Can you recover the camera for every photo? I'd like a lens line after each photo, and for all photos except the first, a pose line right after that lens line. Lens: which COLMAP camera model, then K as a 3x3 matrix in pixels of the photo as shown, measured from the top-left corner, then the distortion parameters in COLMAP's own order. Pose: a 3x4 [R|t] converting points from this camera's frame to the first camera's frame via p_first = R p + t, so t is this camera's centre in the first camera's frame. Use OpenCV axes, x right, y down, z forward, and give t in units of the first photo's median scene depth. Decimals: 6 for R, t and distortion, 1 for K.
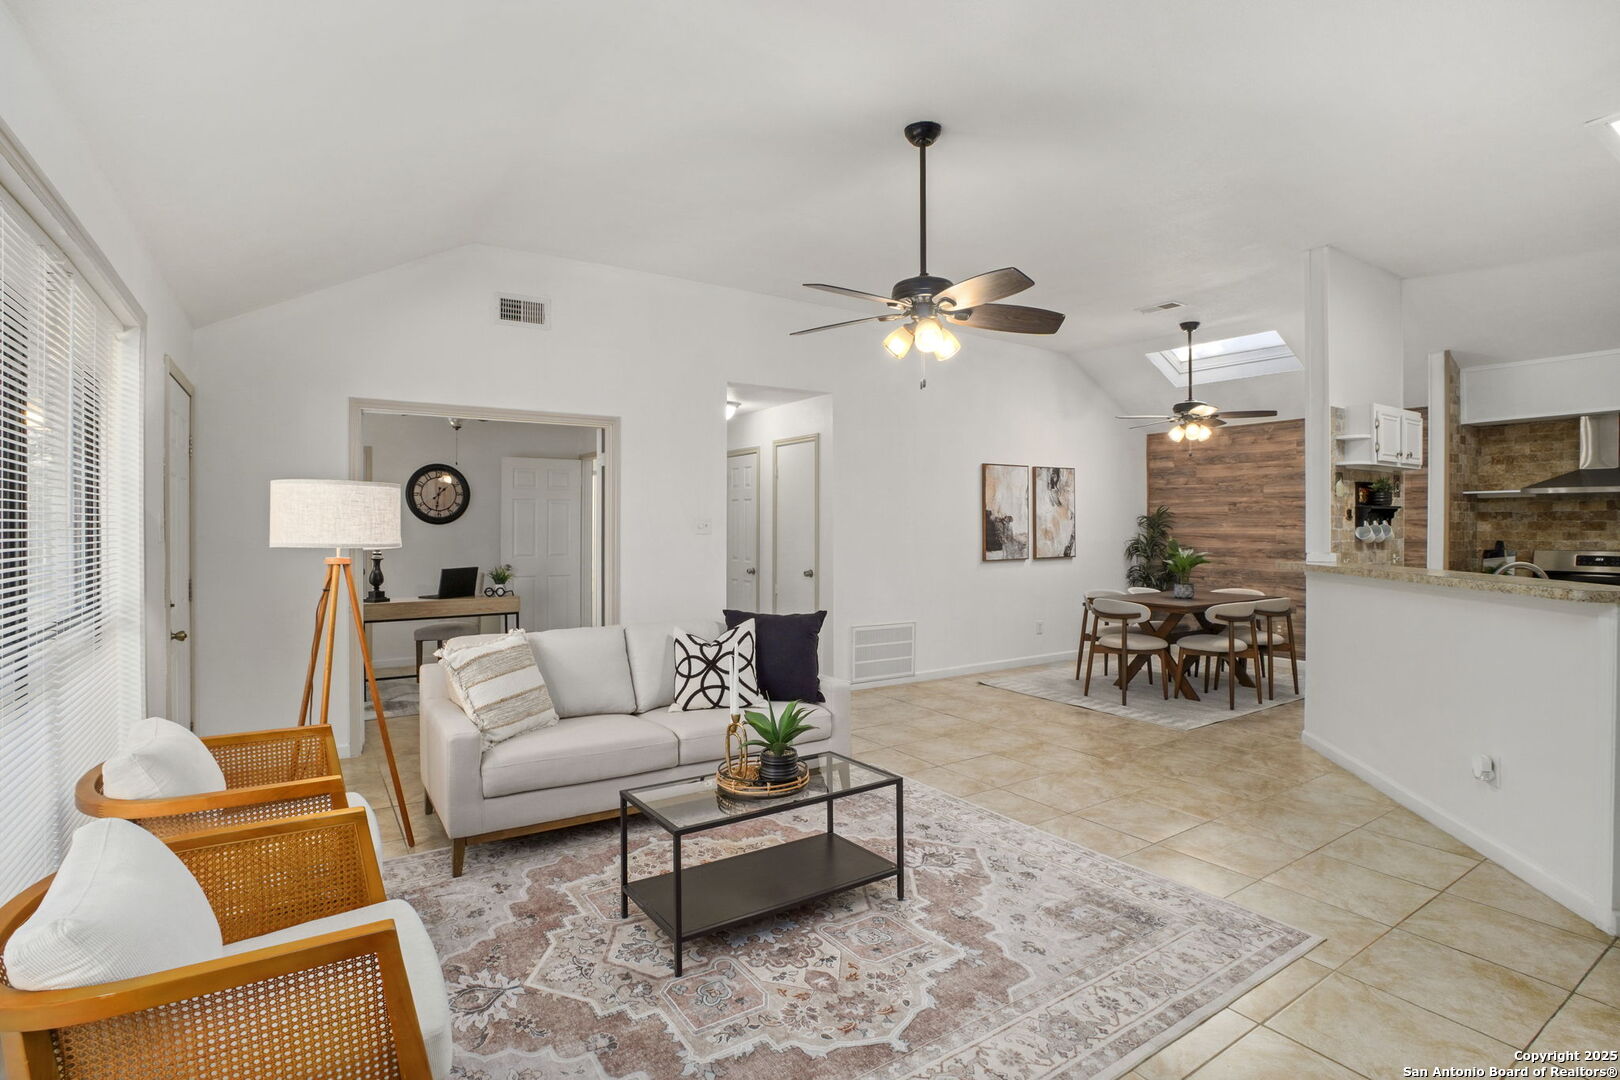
lens RADIAL K [[789.7, 0, 813.1], [0, 789.7, 543.7], [0, 0, 1]] dist [-0.068433, 0.020830]
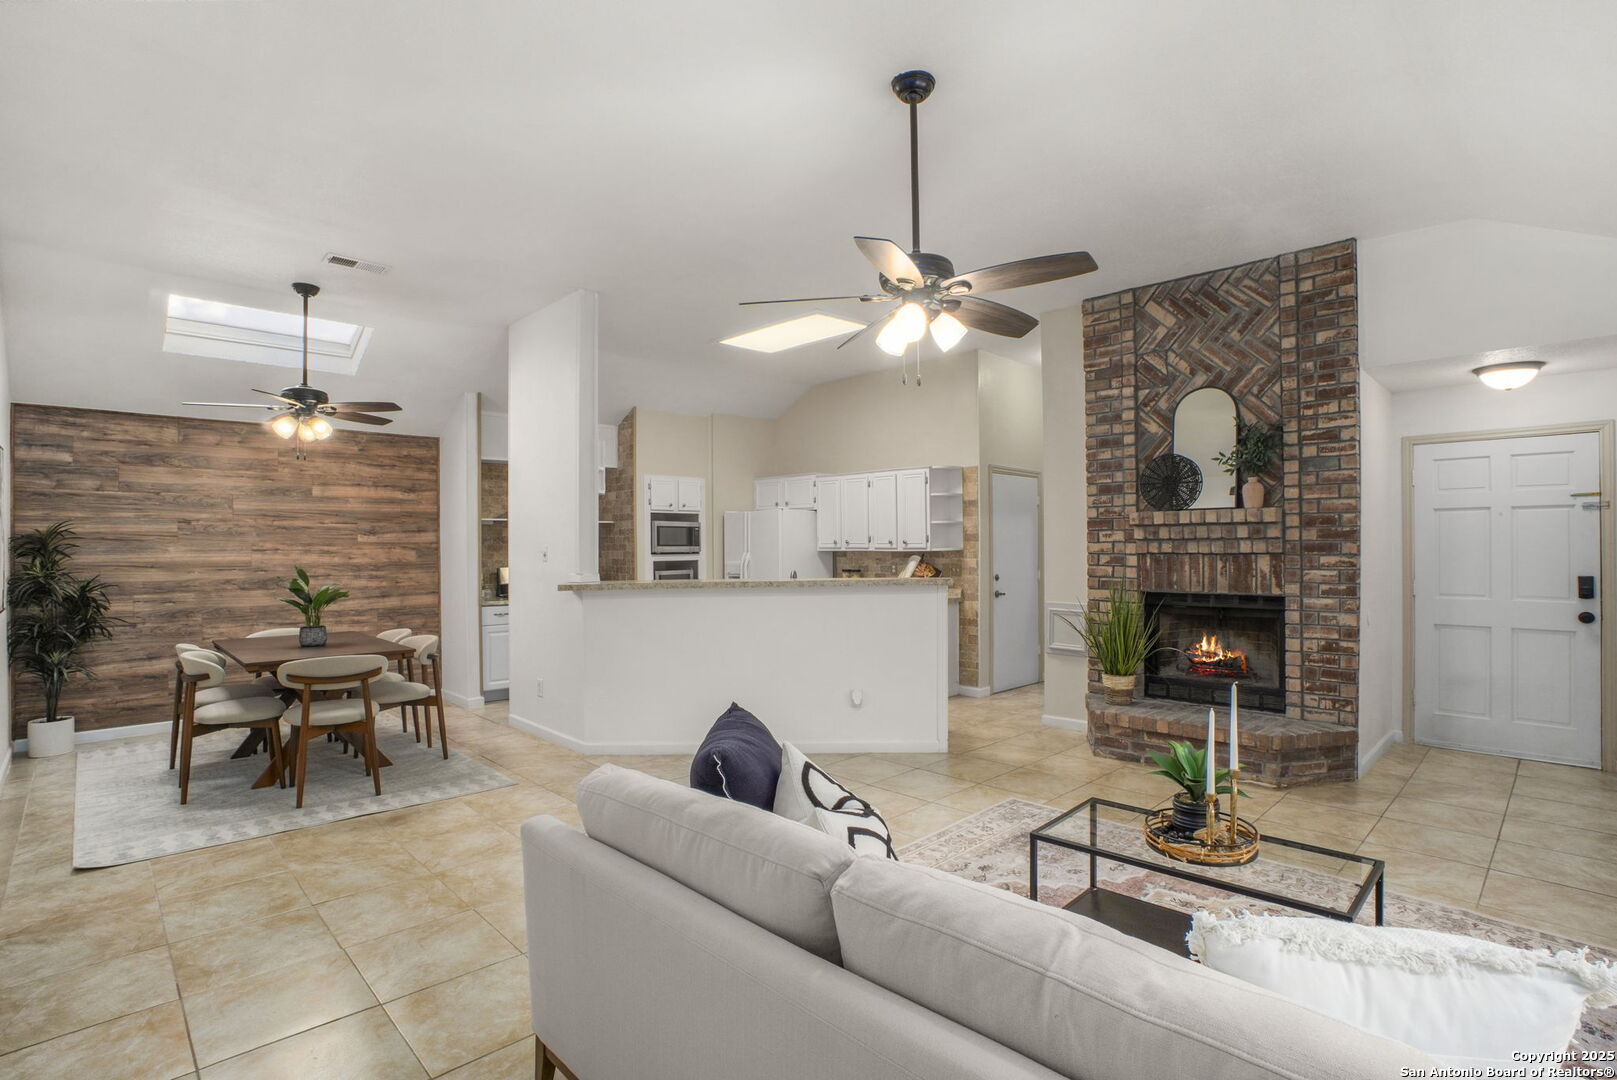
lens RADIAL K [[788.3, 0, 802.1], [0, 788.3, 540.5], [0, 0, 1]] dist [-0.068433, 0.020830]
pose [[-0.167183, 0.004474, 0.985916, -0.294722], [0.029555, 0.999563, 0.000476, -0.016090], [-0.985483, 0.029219, -0.167242, 0.553067]]
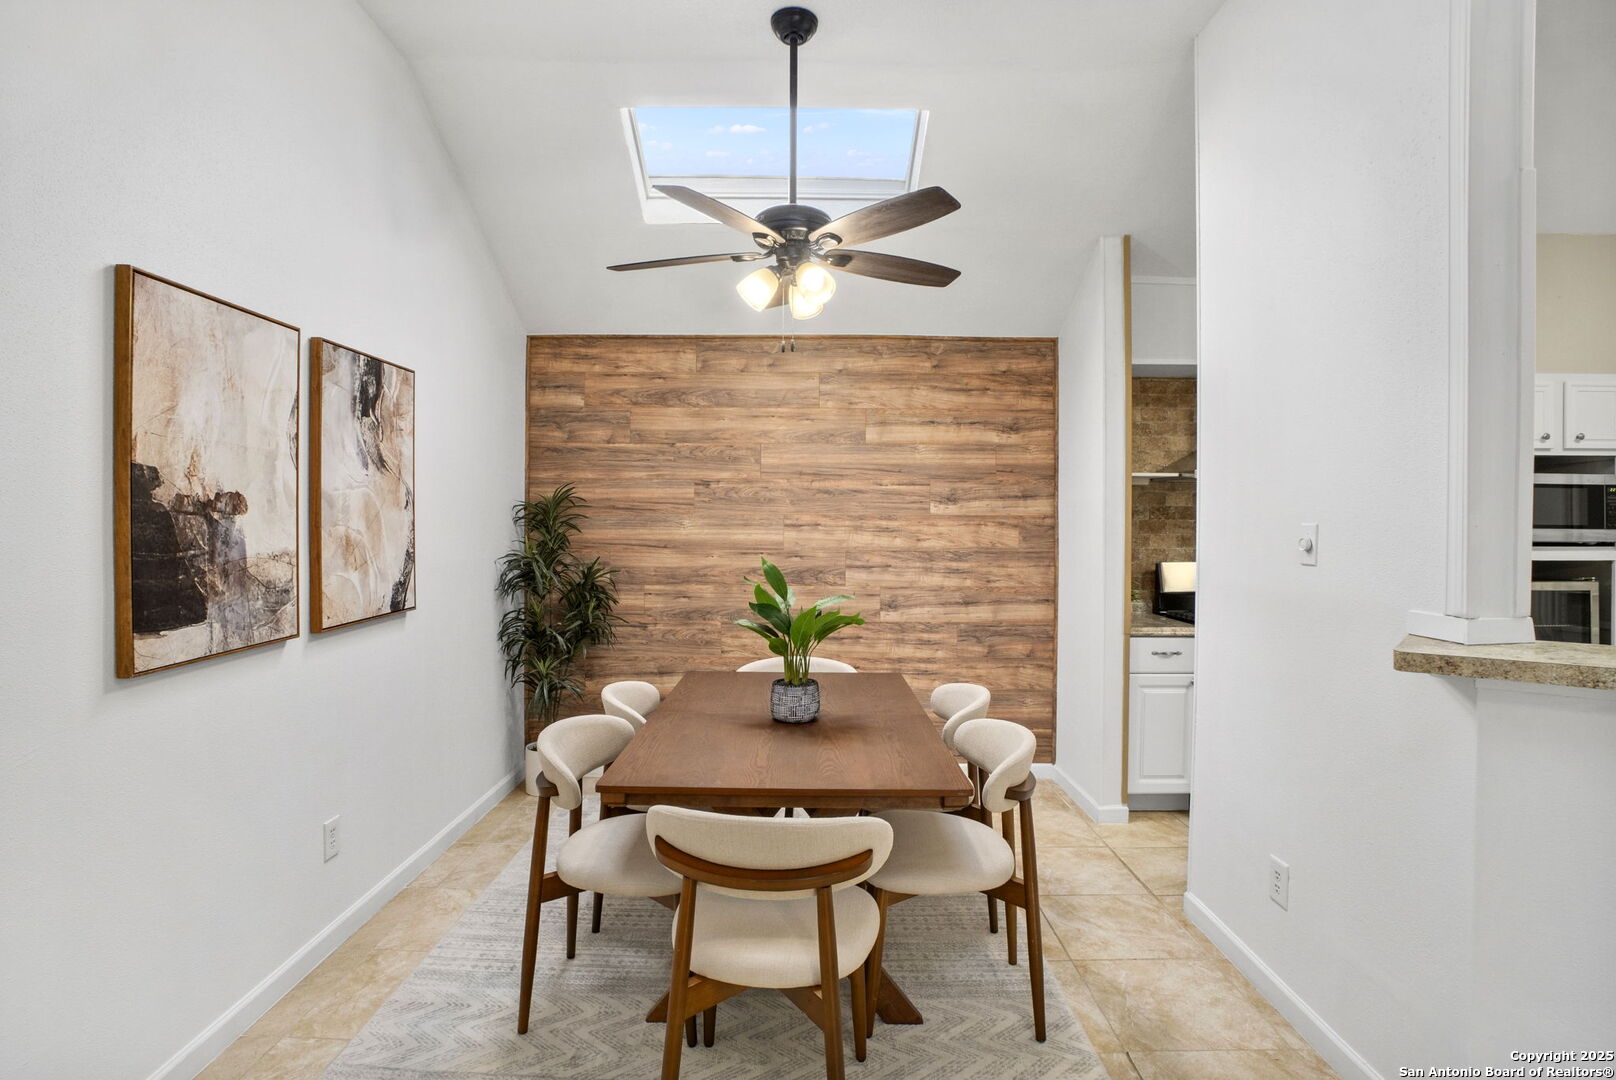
lens RADIAL K [[787.8, 0, 796.5], [0, 787.8, 530.4], [0, 0, 1]] dist [-0.068433, 0.020830]
pose [[0.567794, -0.007943, 0.823132, 0.138239], [0.013777, 0.999905, 0.000146, -0.018907], [-0.823055, 0.011257, 0.567850, 0.664143]]
